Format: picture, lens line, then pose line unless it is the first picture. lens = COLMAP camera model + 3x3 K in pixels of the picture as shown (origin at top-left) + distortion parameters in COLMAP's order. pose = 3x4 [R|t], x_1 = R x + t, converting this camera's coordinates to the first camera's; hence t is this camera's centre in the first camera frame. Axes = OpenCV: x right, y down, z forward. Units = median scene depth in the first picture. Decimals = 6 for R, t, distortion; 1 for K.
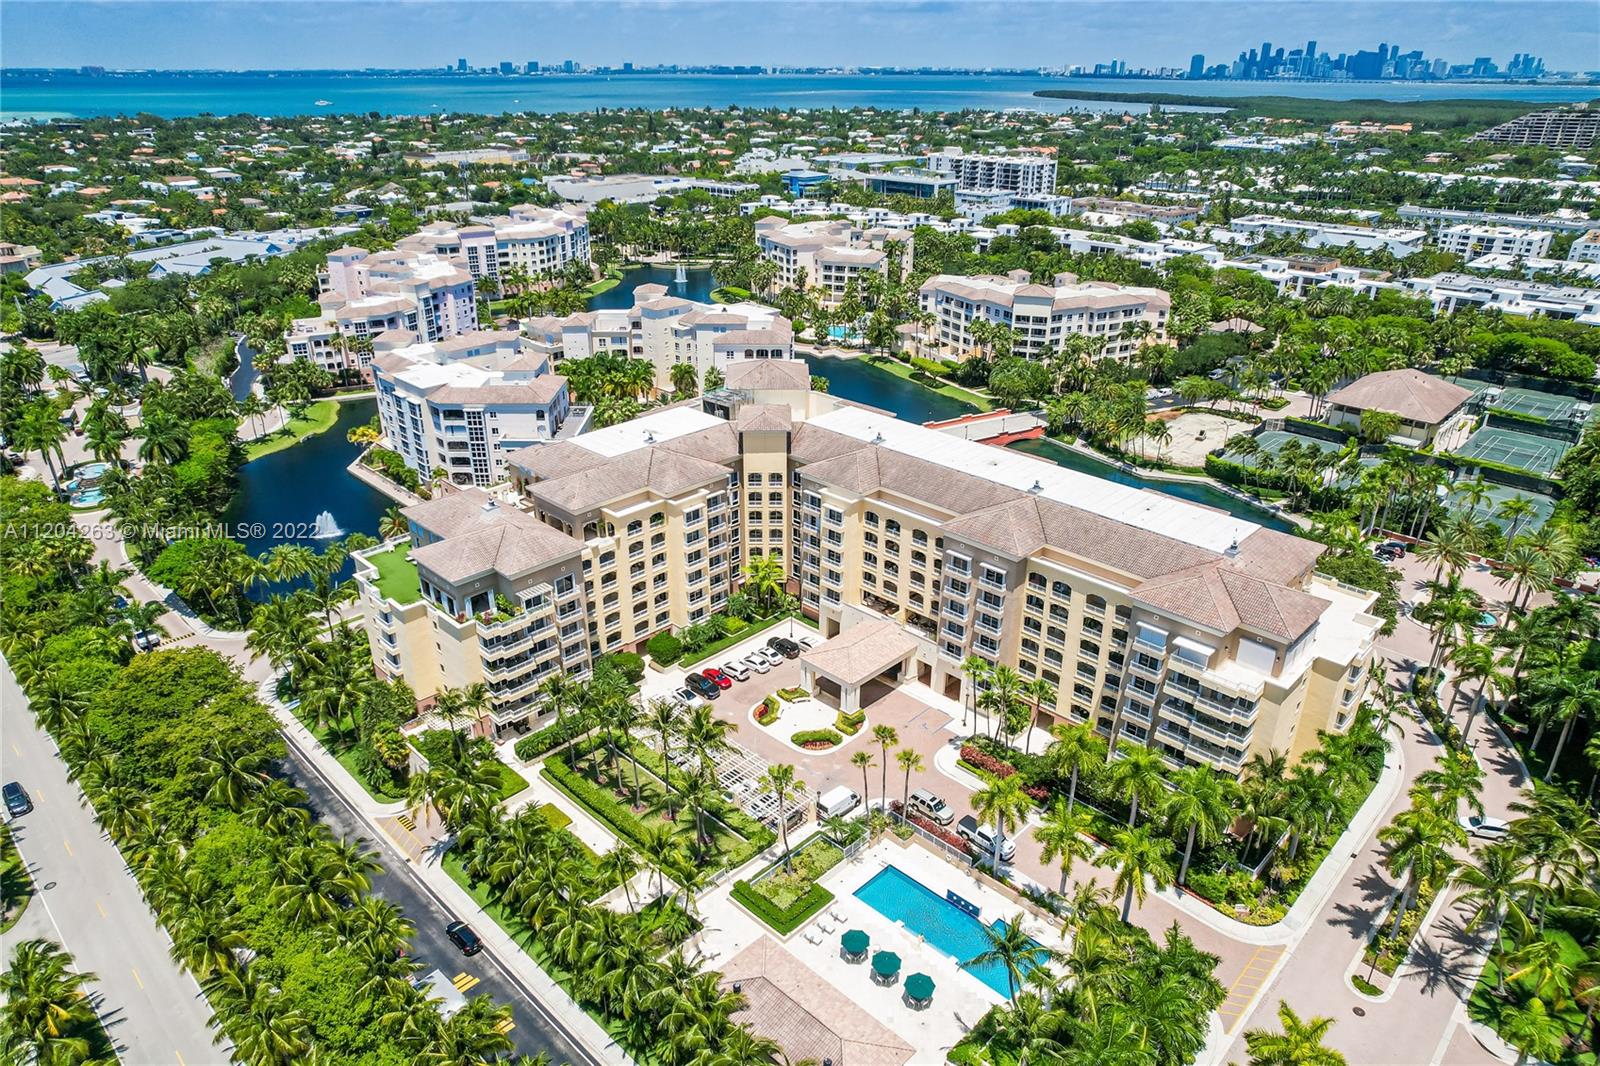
lens RADIAL K [[1035.3, 0, 791.7], [0, 1035.3, 534.2], [0, 0, 1]] dist [-0.084449, 0.070178]
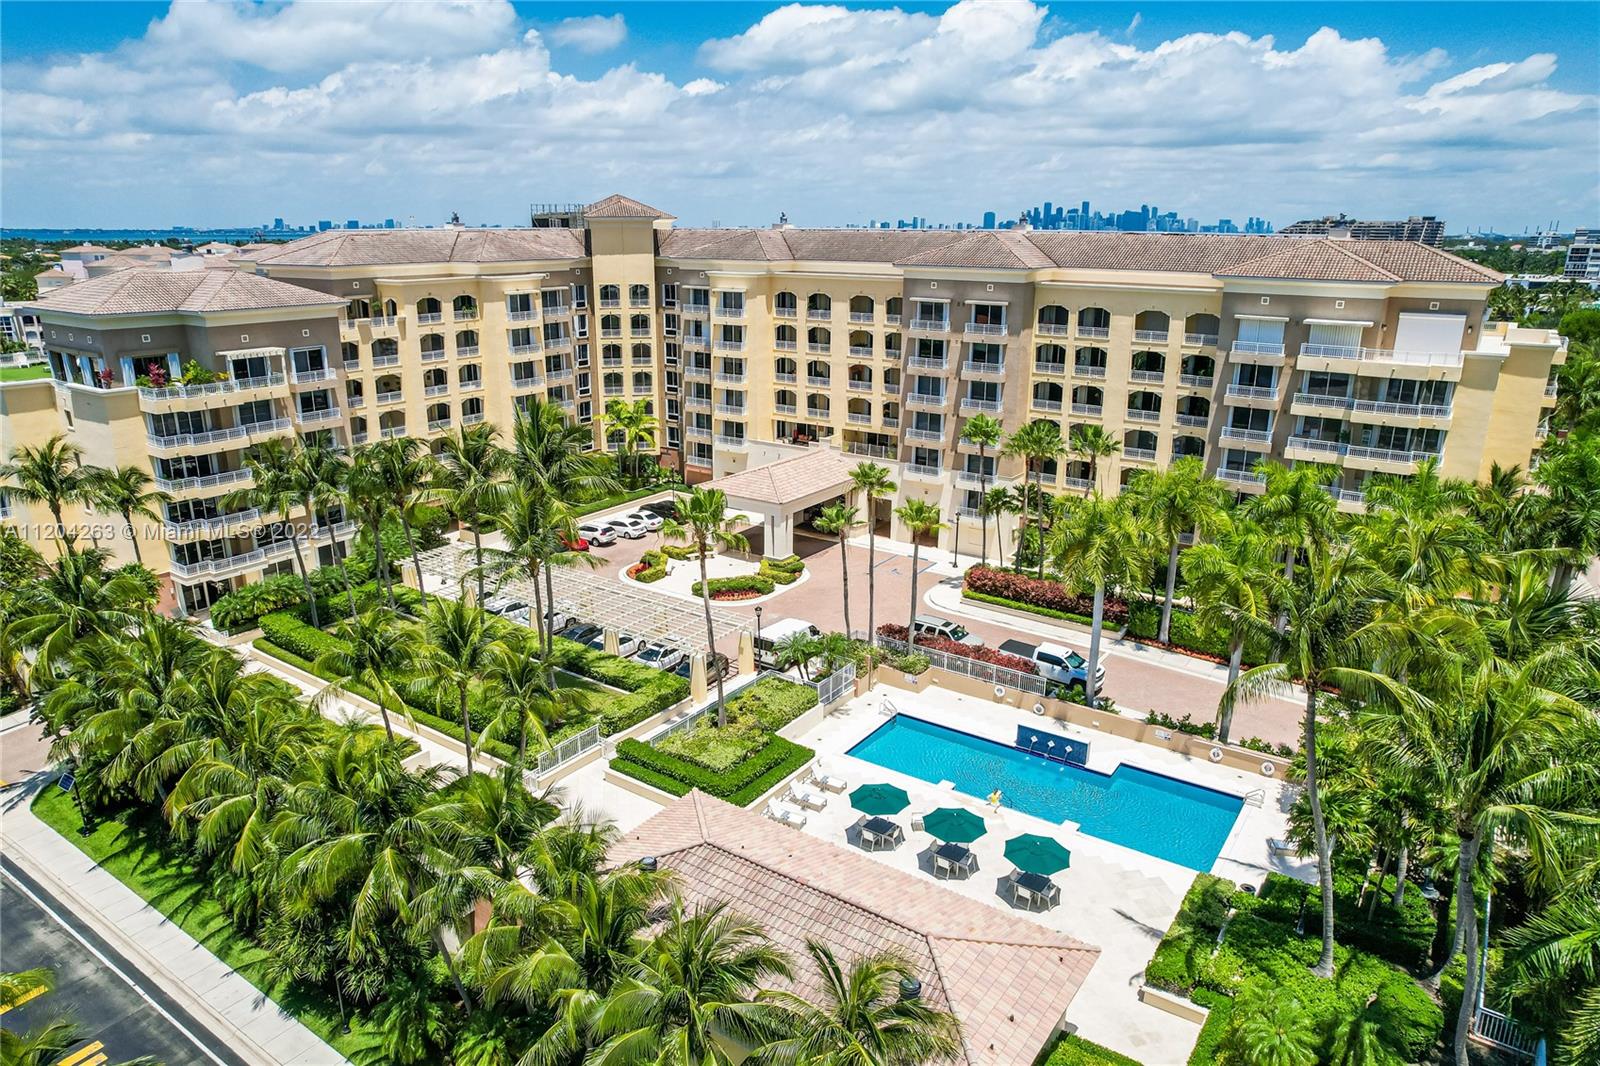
lens RADIAL K [[1035.3, 0, 791.7], [0, 1035.3, 534.2], [0, 0, 1]] dist [-0.084449, 0.070178]
pose [[0.986379, -0.045661, 0.158021, -0.035454], [0.066864, 0.989048, -0.131580, 0.234919], [-0.150282, 0.140353, 0.978630, 0.358828]]
